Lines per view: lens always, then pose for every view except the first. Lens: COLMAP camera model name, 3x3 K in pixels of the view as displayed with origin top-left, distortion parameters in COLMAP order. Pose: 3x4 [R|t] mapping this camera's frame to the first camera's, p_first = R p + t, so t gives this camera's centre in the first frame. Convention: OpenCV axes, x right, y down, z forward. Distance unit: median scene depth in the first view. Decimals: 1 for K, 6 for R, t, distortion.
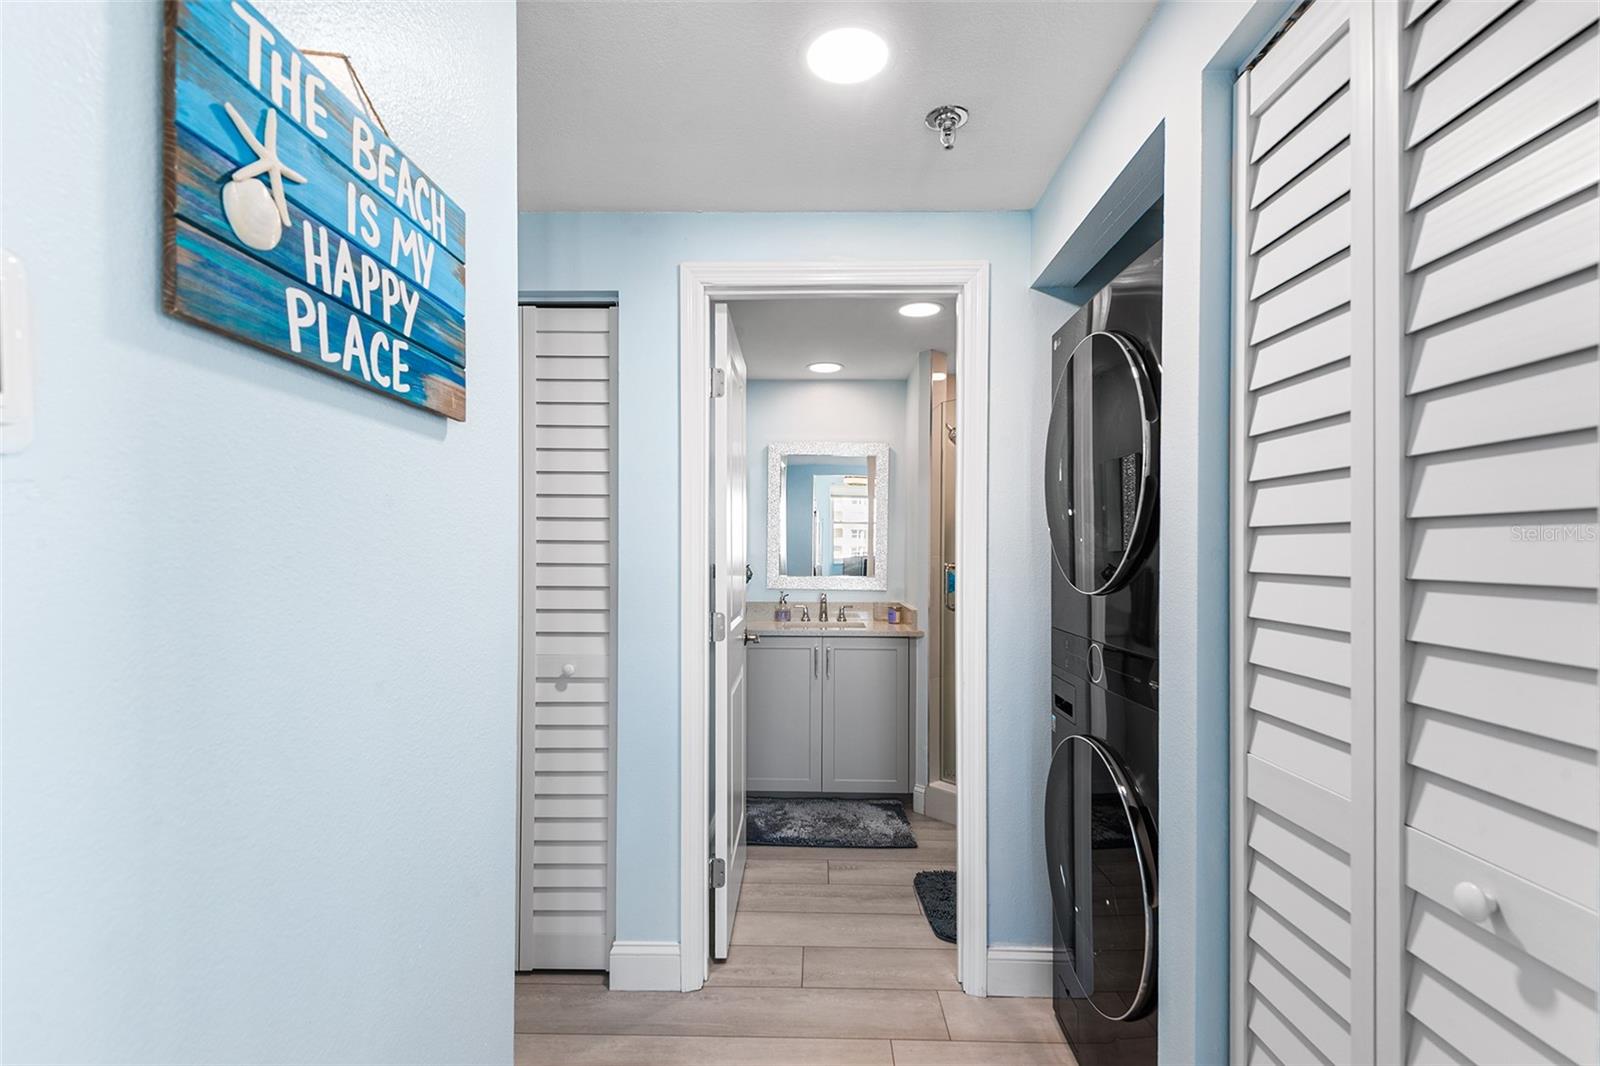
lens RADIAL K [[735.8, 0, 795.5], [0, 735.8, 551.4], [0, 0, 1]] dist [0.034129, -0.020652]
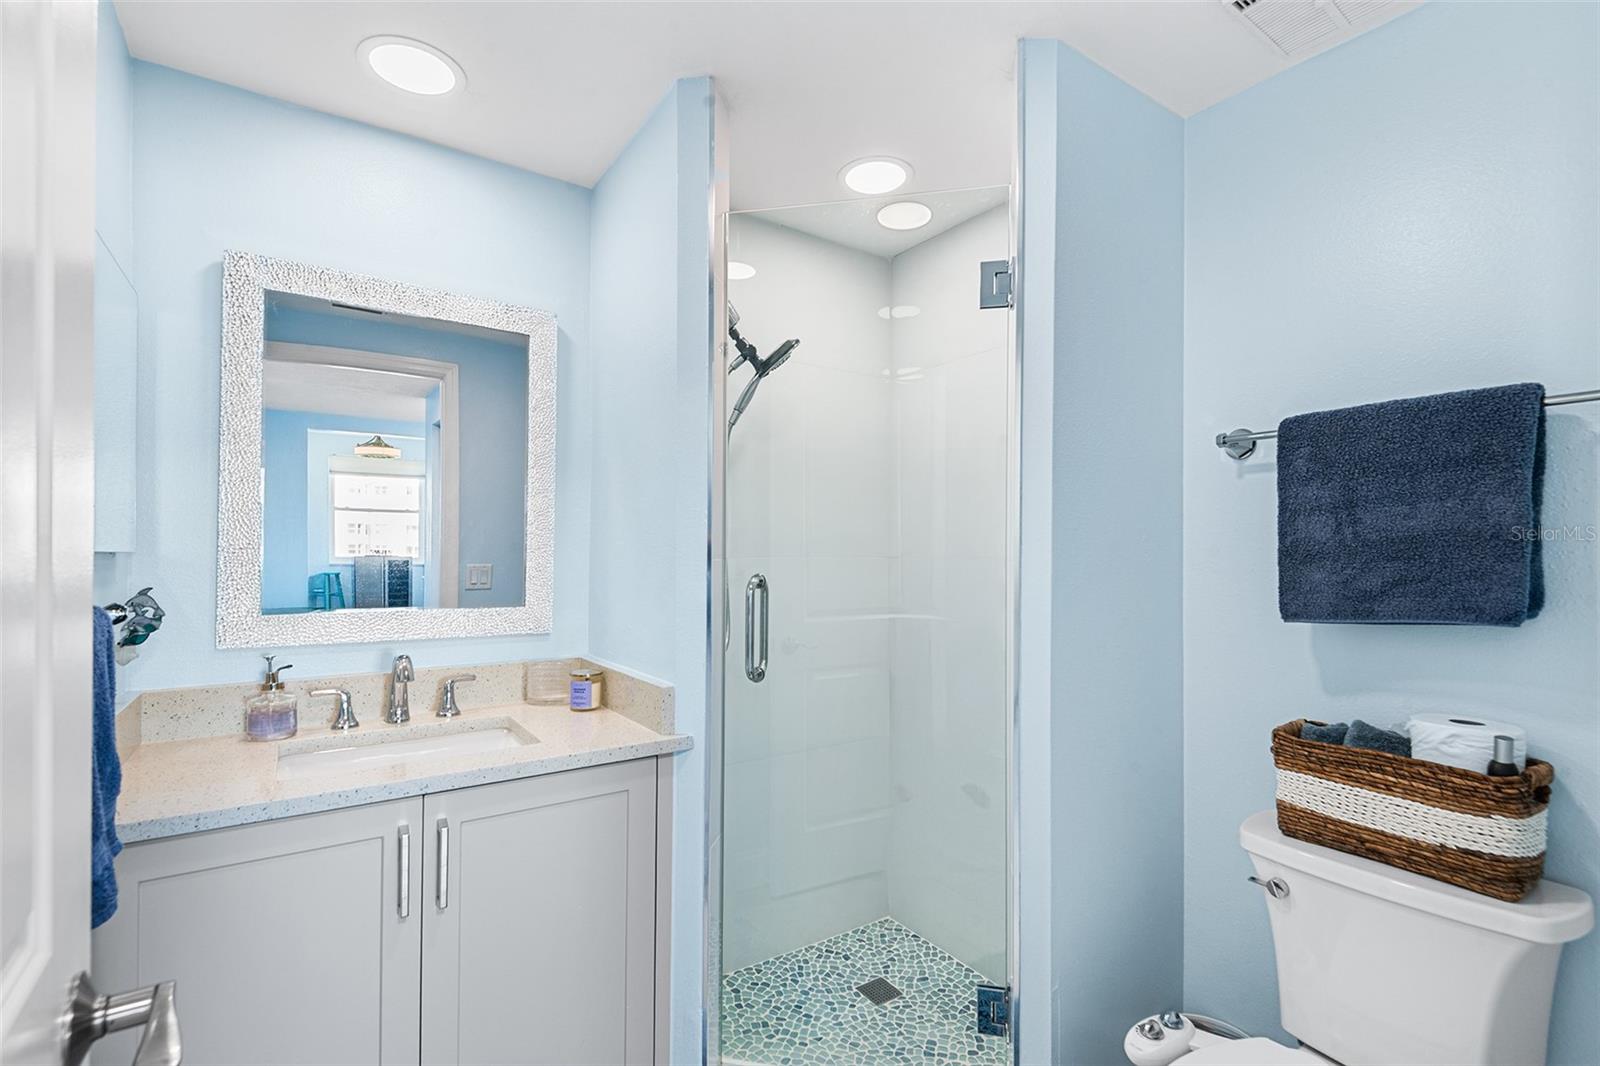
lens RADIAL K [[735.8, 0, 795.5], [0, 735.8, 551.4], [0, 0, 1]] dist [0.034129, -0.020652]
pose [[0.809915, 0.004024, 0.586533, -0.024293], [-0.003650, 0.999992, -0.001820, 0.002760], [-0.586536, -0.000667, 0.809923, 0.561412]]
